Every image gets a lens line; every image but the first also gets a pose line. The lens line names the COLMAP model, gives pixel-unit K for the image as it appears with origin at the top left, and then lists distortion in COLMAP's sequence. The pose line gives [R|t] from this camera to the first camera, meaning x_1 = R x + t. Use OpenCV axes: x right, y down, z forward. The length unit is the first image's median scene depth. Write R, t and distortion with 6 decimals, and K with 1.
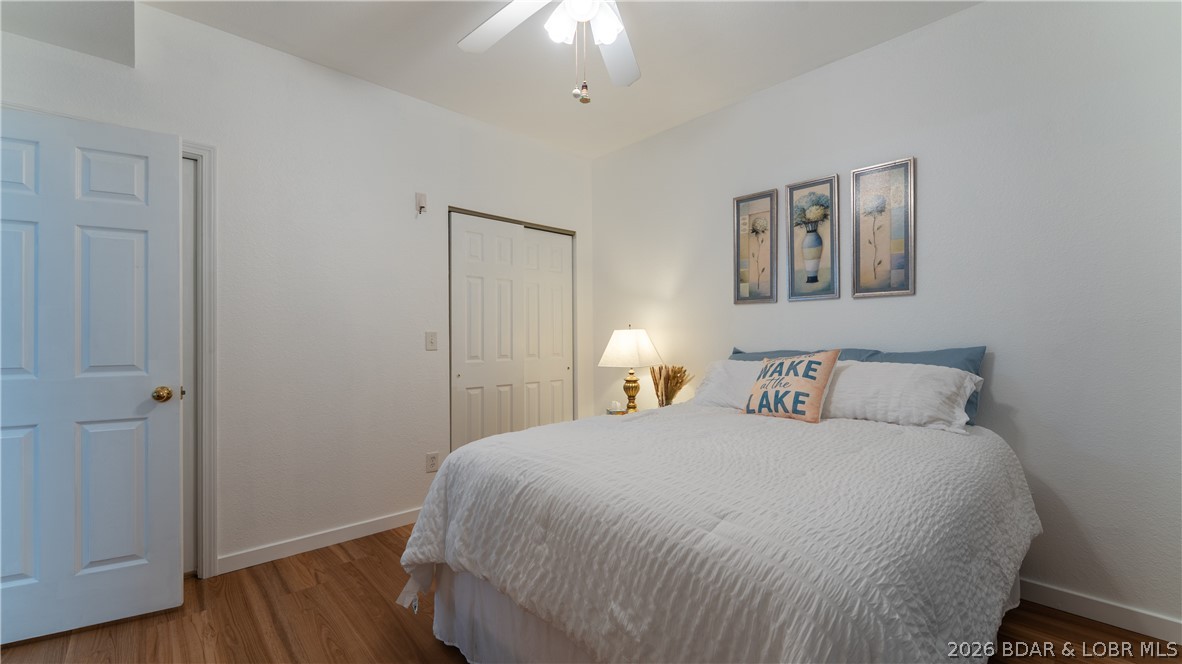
lens RADIAL K [[491.3, 0, 585.3], [0, 491.3, 338.0], [0, 0, 1]] dist [-0.002042, -0.000290]
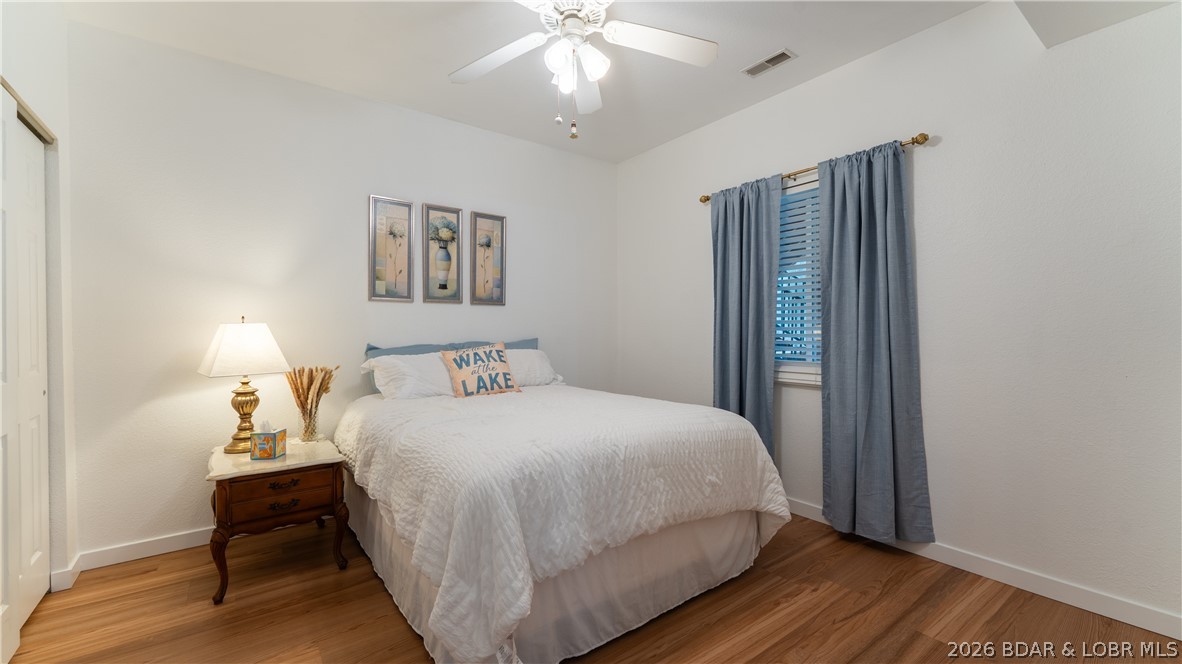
lens RADIAL K [[491.3, 0, 585.3], [0, 491.3, 338.0], [0, 0, 1]] dist [-0.002042, -0.000290]
pose [[0.082068, -0.007287, 0.996600, -0.747730], [0.007379, 0.999950, 0.006704, 0.004830], [-0.996599, 0.006804, 0.082118, 0.543035]]
